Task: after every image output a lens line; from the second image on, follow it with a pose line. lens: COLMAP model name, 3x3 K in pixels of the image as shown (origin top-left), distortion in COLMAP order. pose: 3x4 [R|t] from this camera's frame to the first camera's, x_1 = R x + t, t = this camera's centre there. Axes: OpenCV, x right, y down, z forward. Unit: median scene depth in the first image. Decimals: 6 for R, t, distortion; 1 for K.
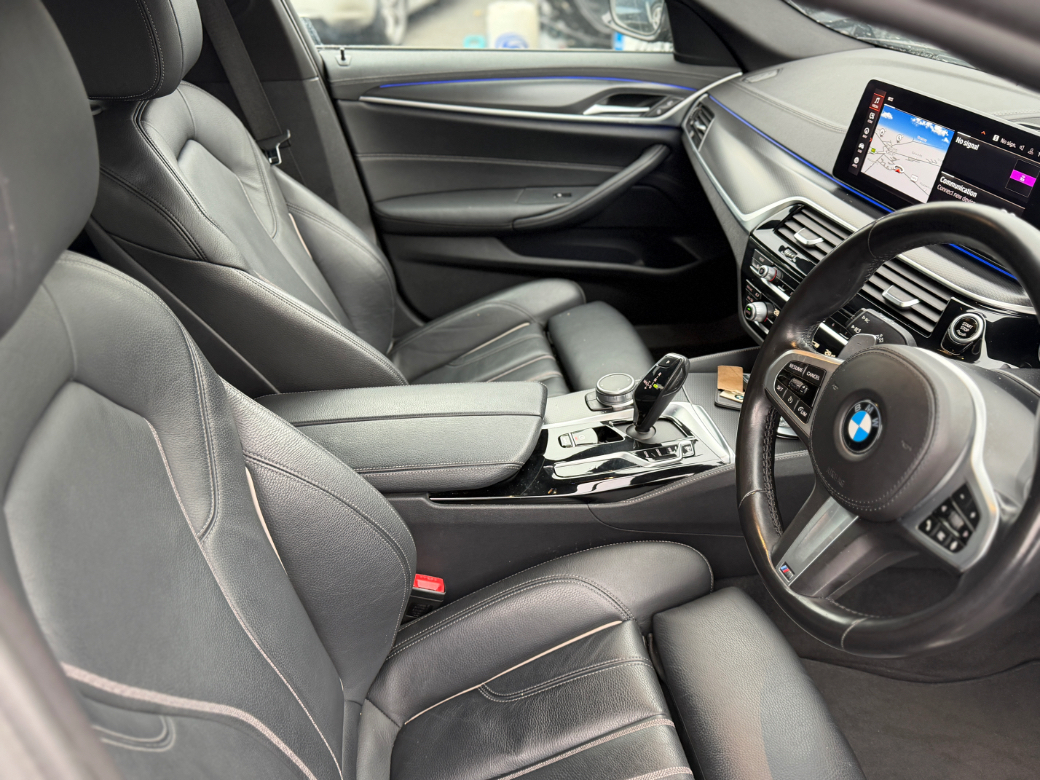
lens RADIAL K [[830.2, 0, 515.3], [0, 830.2, 393.4], [0, 0, 1]] dist [0.114270, -0.214760]
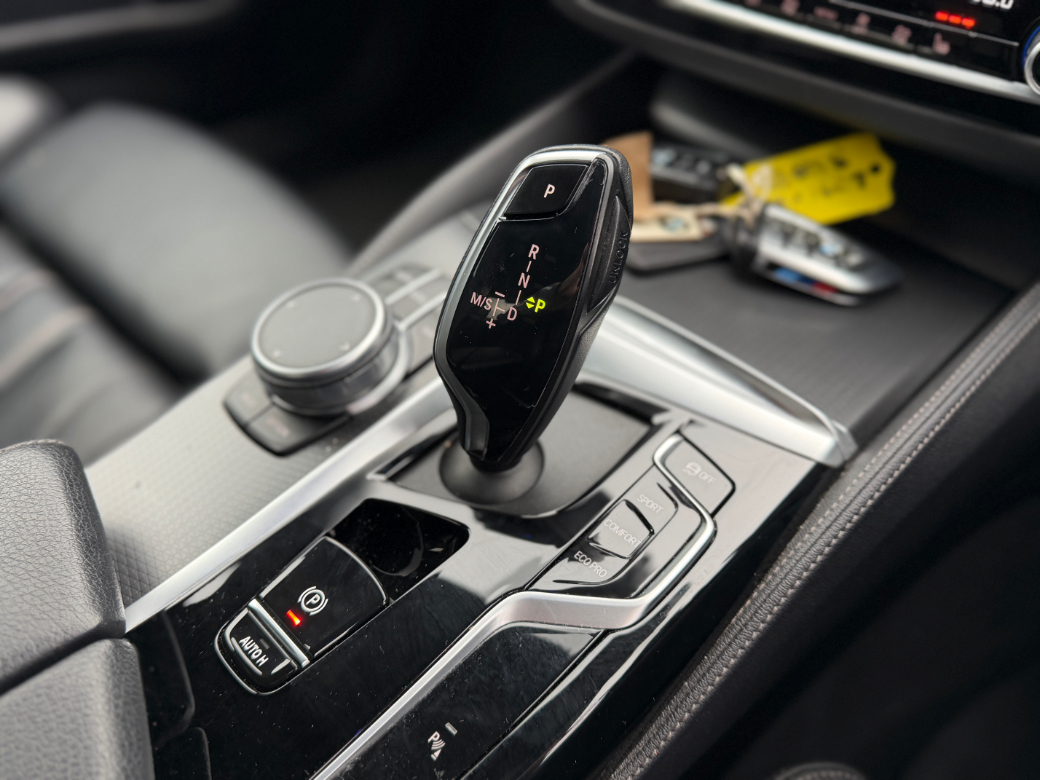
lens RADIAL K [[830.2, 0, 515.3], [0, 830.2, 393.4], [0, 0, 1]] dist [0.114270, -0.214760]
pose [[0.810220, -0.422951, 0.405778, 0.049303], [0.320772, 0.899396, 0.296971, -0.053517], [-0.490559, -0.110449, 0.864380, 0.712006]]
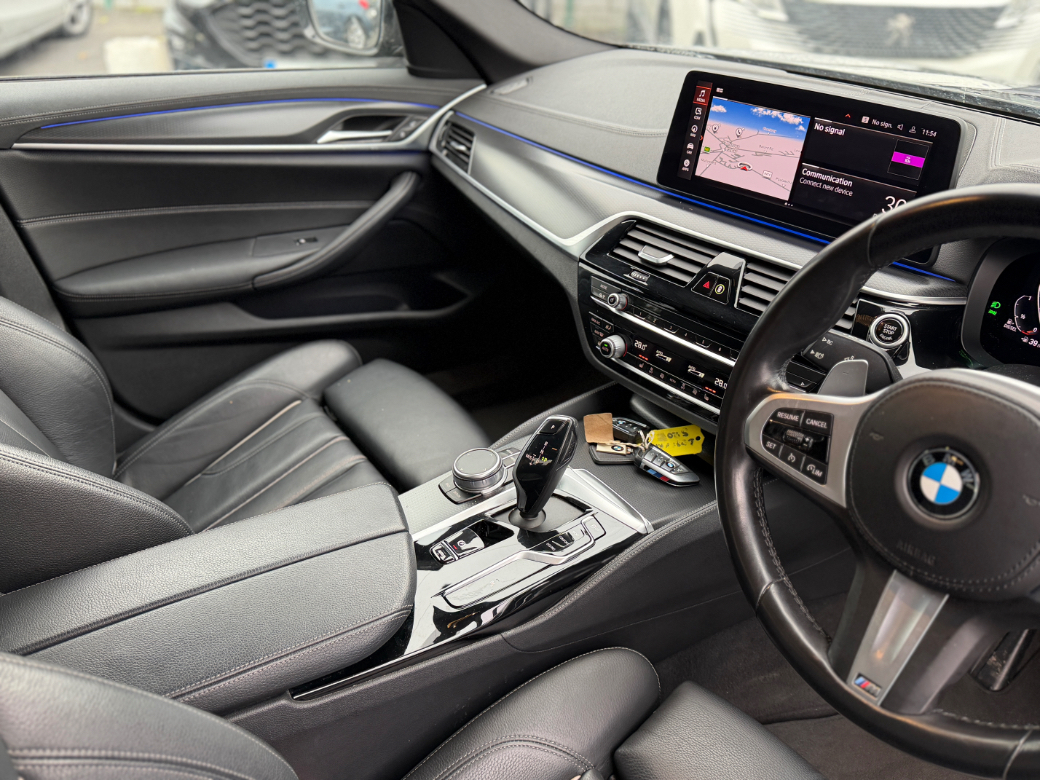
lens RADIAL K [[830.2, 0, 515.3], [0, 830.2, 393.4], [0, 0, 1]] dist [0.114270, -0.214760]
pose [[0.912871, -0.185363, 0.363741, -0.120630], [0.199553, 0.979886, -0.001462, -0.067793], [-0.356154, 0.073920, 0.931499, 0.238794]]
